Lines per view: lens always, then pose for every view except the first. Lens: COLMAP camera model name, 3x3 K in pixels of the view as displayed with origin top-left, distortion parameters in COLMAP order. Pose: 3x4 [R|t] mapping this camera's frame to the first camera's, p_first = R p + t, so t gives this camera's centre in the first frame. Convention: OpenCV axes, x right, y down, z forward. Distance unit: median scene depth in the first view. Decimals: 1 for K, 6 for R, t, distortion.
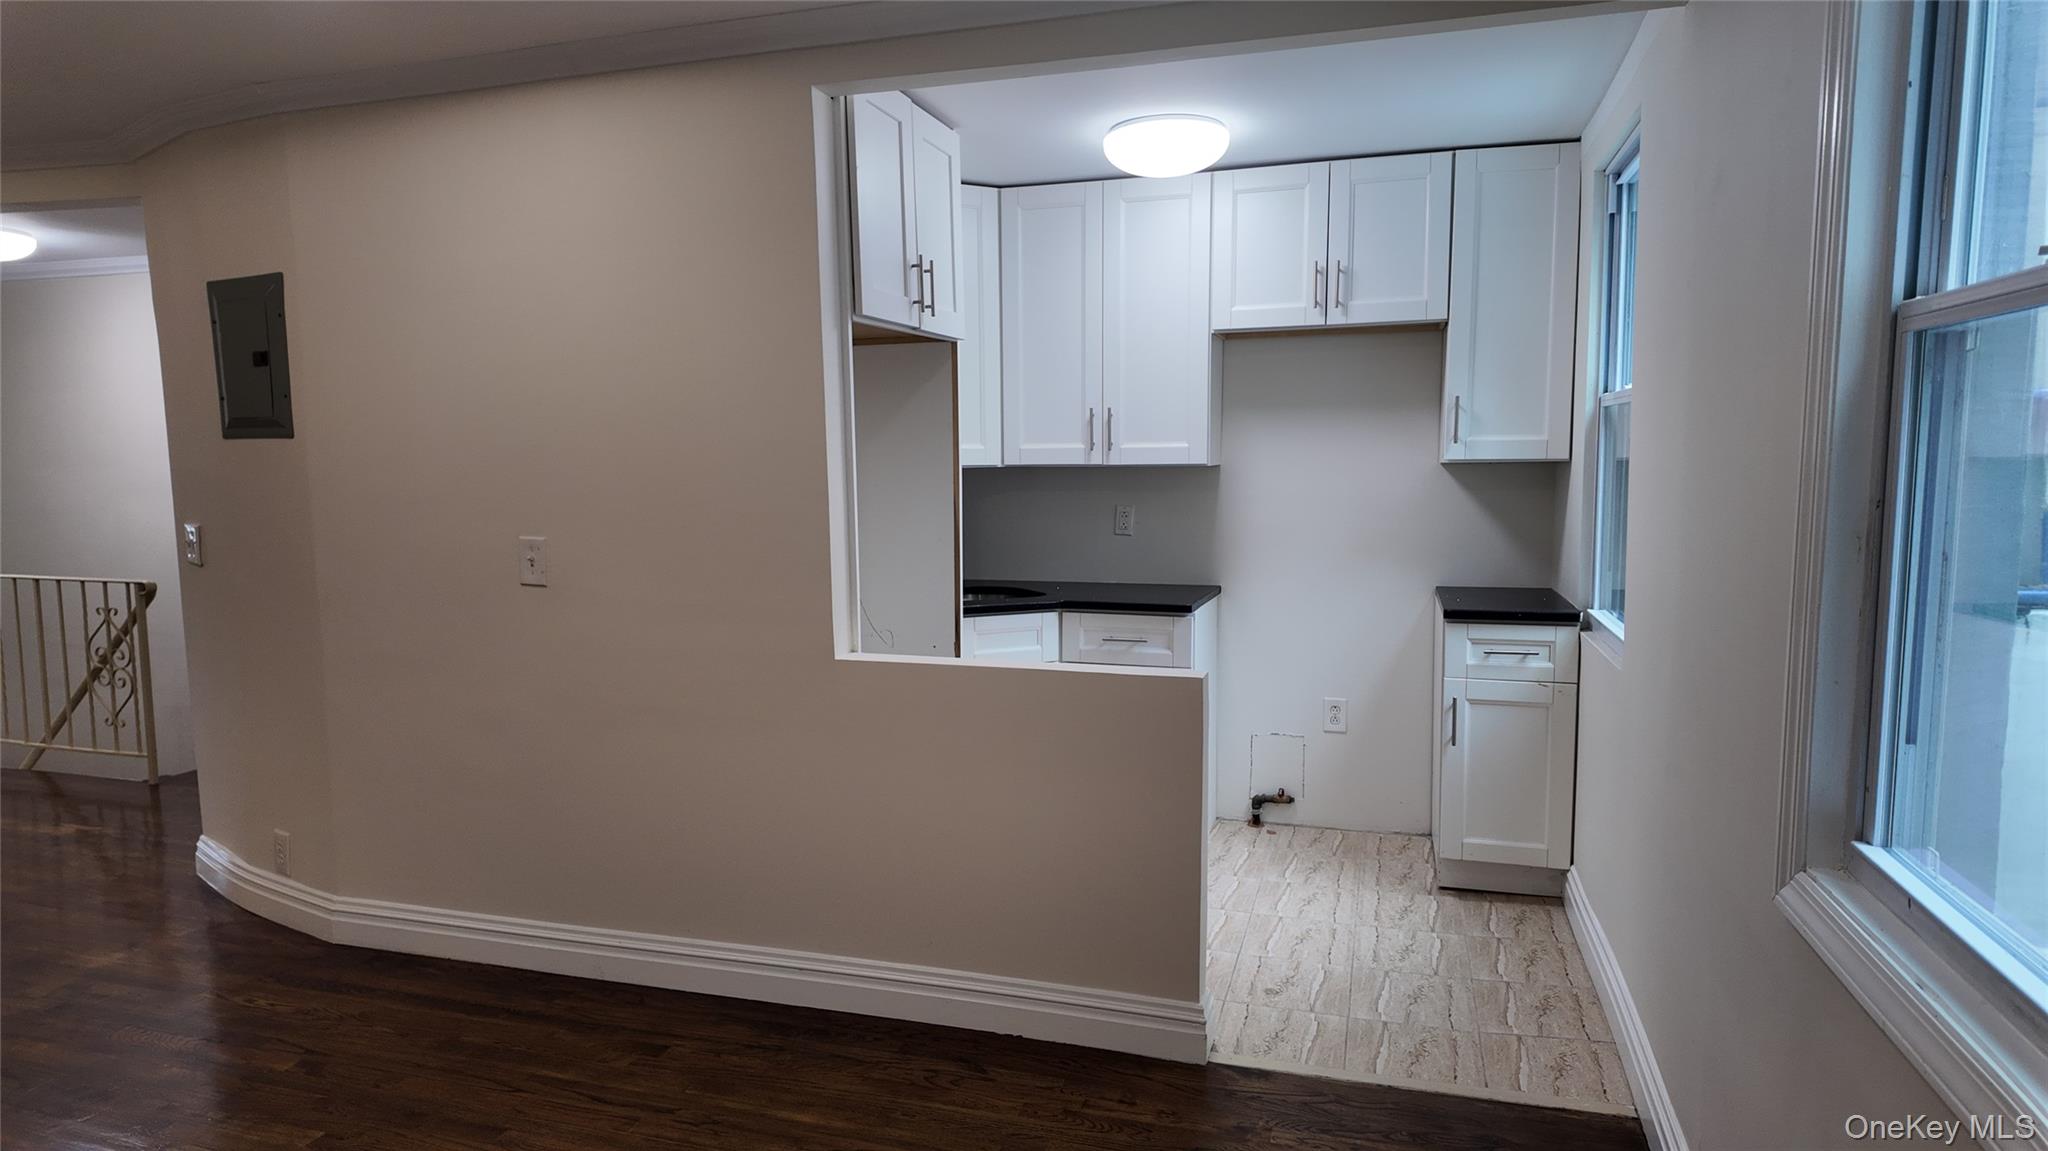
lens RADIAL K [[1199.2, 0, 1028.2], [0, 1199.2, 575.8], [0, 0, 1]] dist [0.051525, -0.046931]
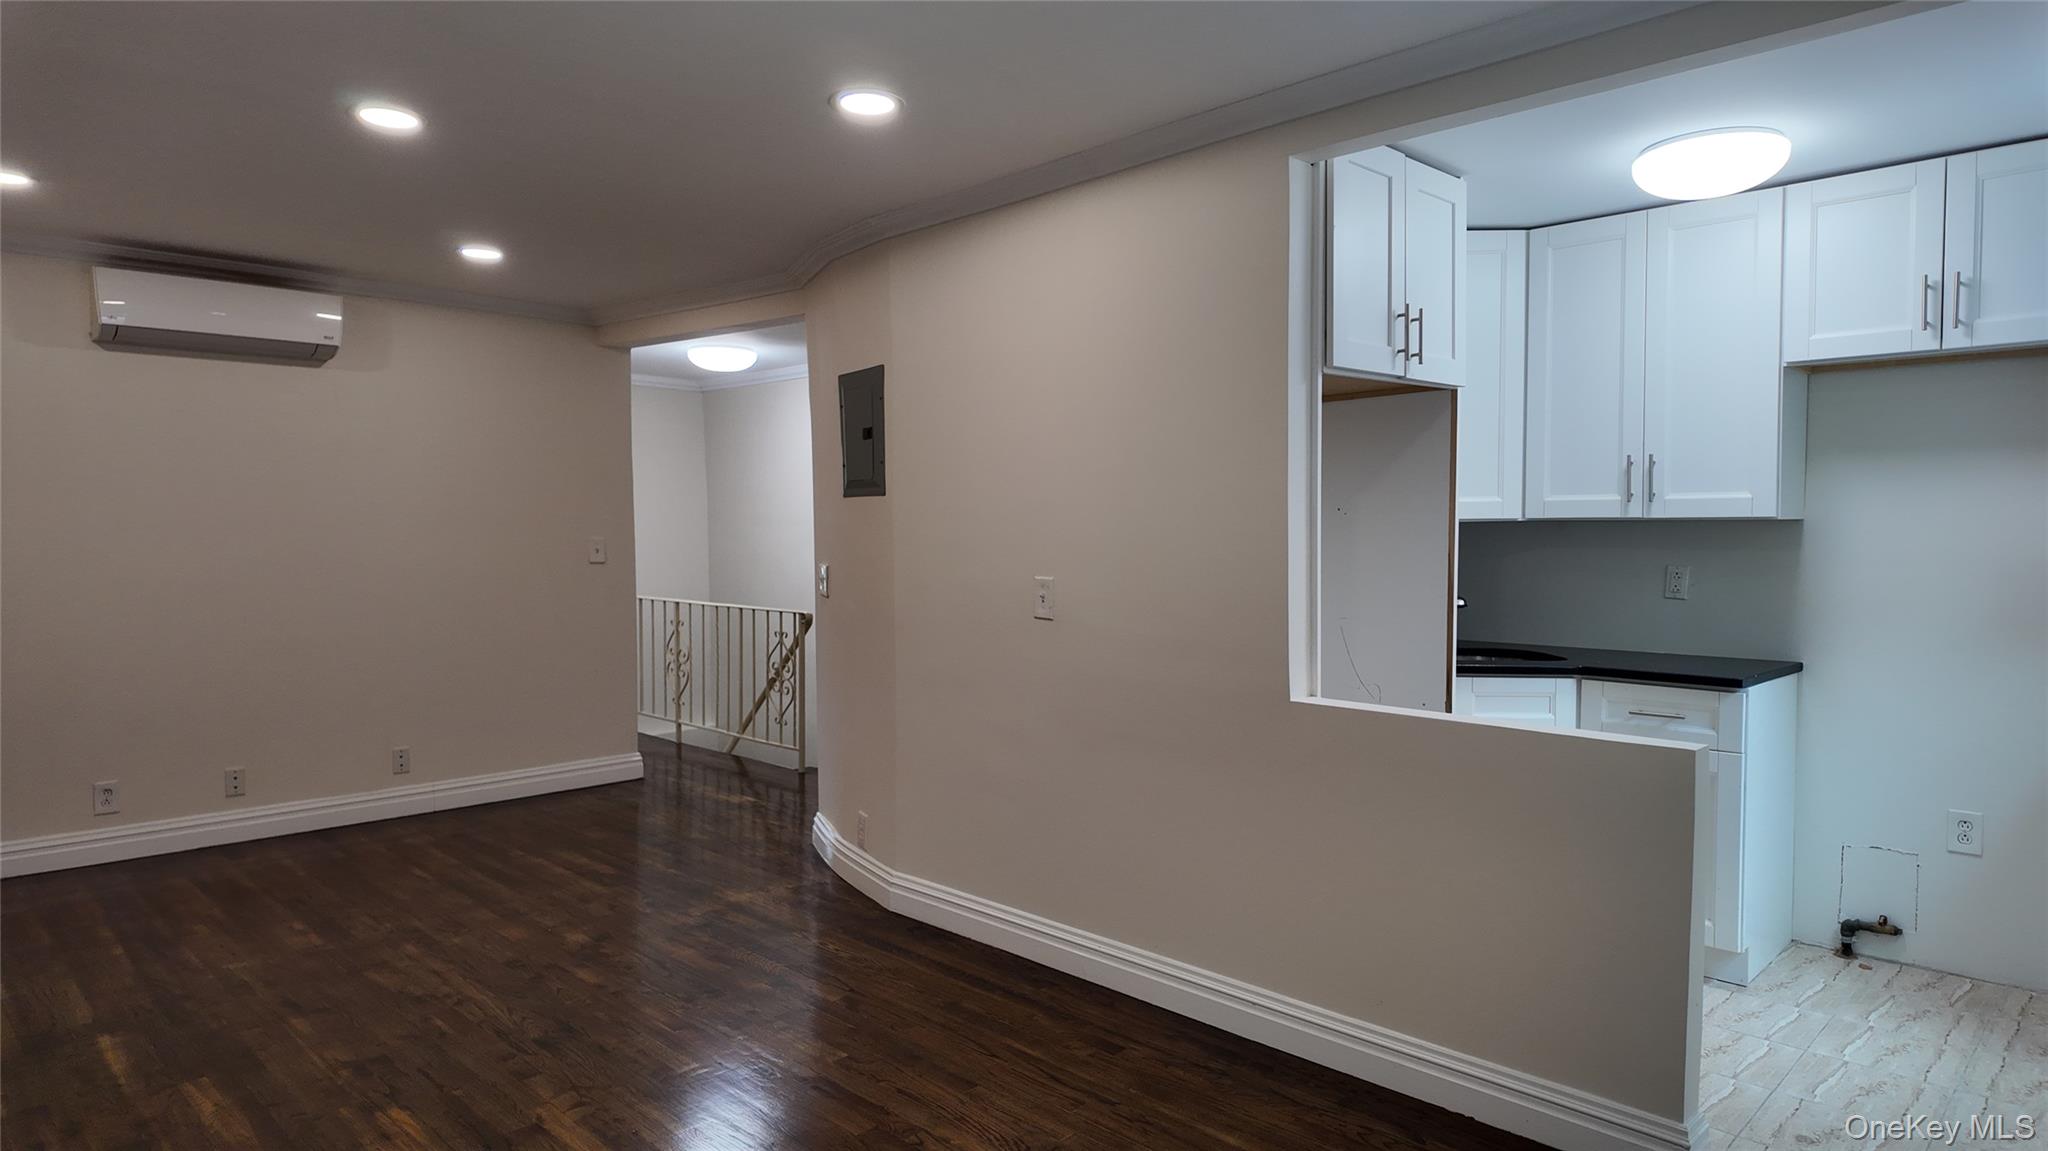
lens RADIAL K [[1199.2, 0, 1035.4], [0, 1199.2, 578.3], [0, 0, 1]] dist [0.051525, -0.046931]
pose [[0.886989, 0.024220, -0.461154, 0.093376], [-0.050466, 0.997727, -0.044665, 0.017997], [0.459024, 0.062890, 0.886195, -0.013154]]
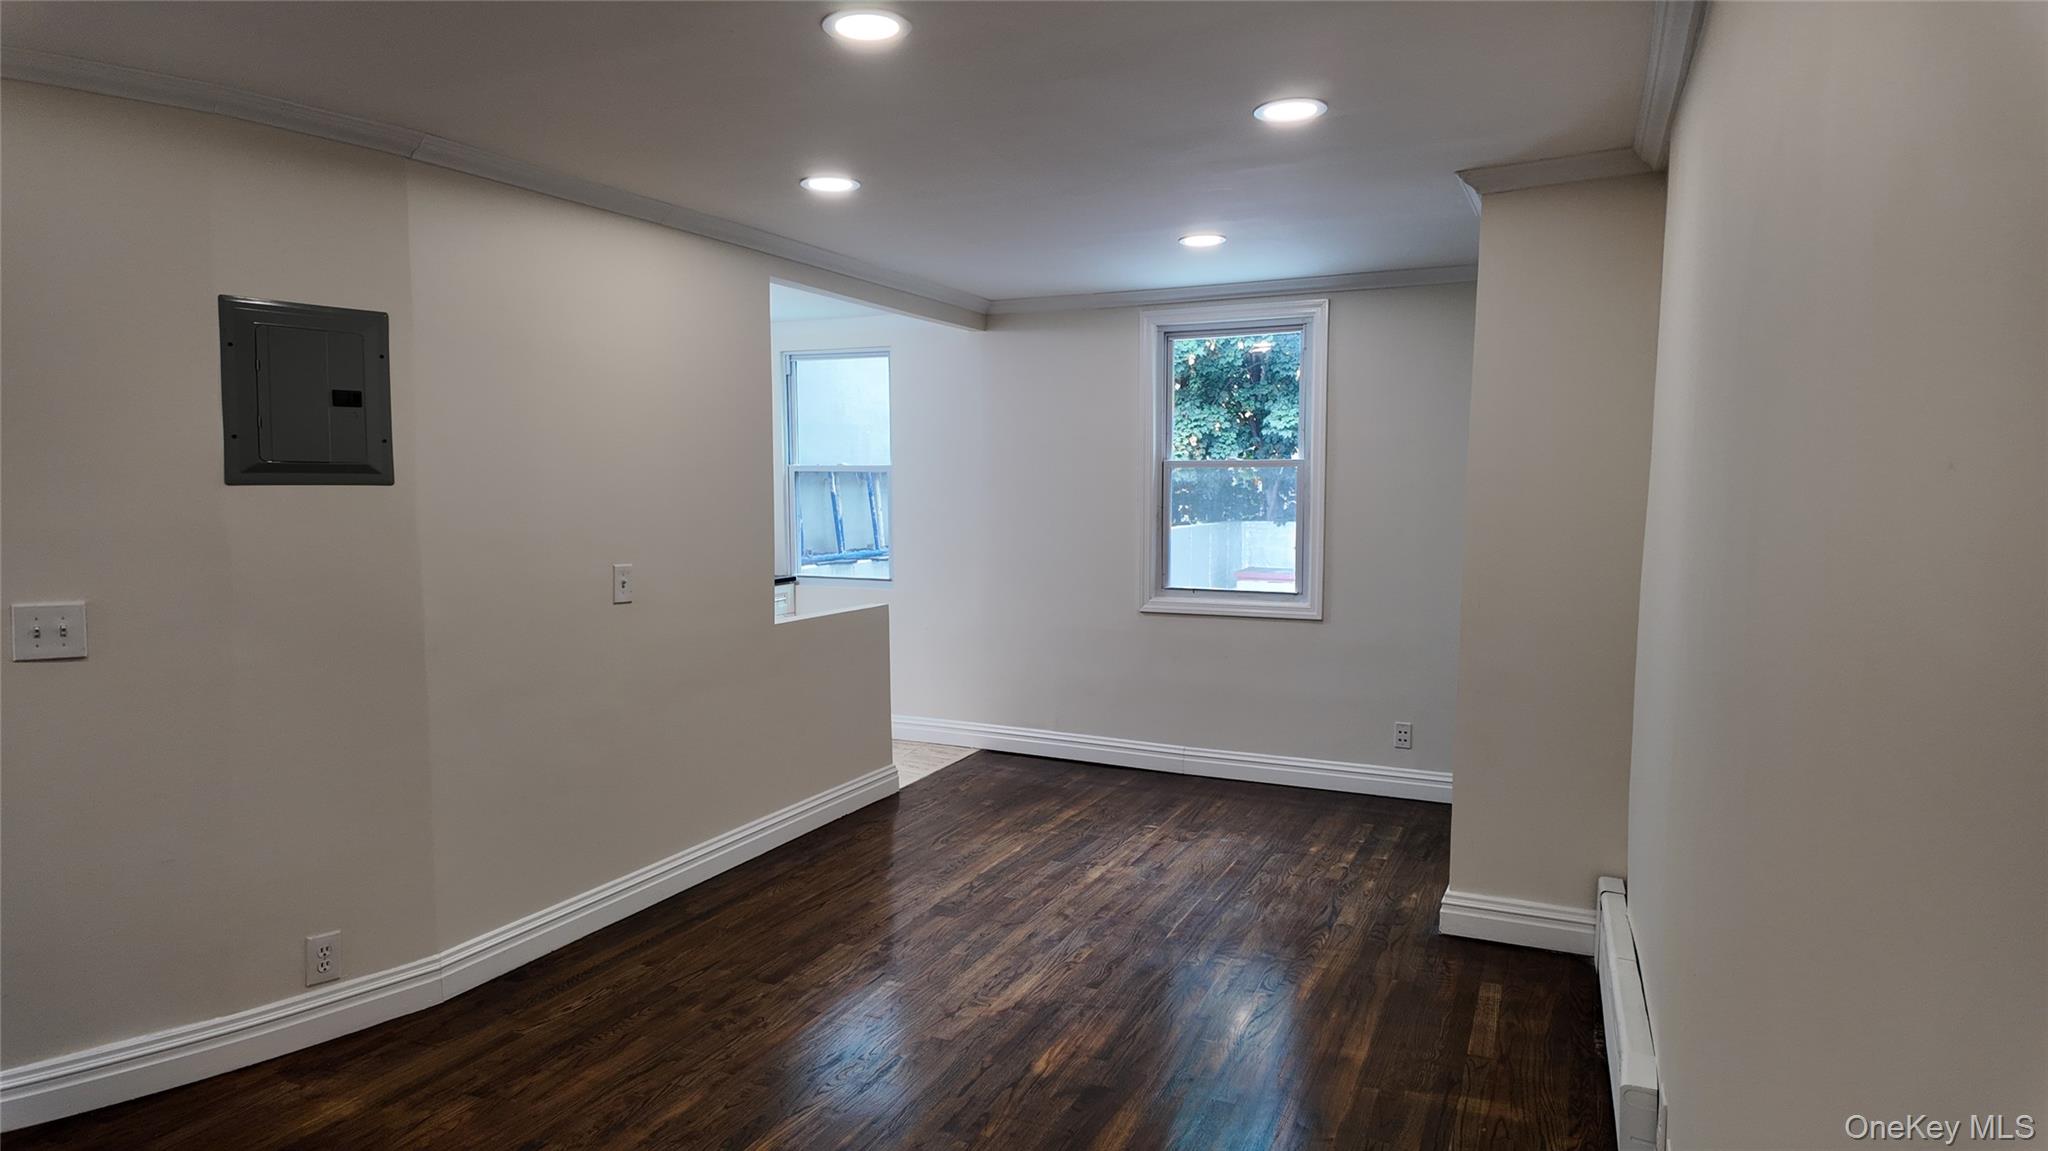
lens RADIAL K [[1199.2, 0, 1017.1], [0, 1199.2, 586.4], [0, 0, 1]] dist [0.051525, -0.046931]
pose [[0.138005, -0.081221, 0.987096, -1.373951], [0.102936, 0.992411, 0.067267, -0.044227], [-0.985068, 0.092324, 0.145318, 0.356765]]
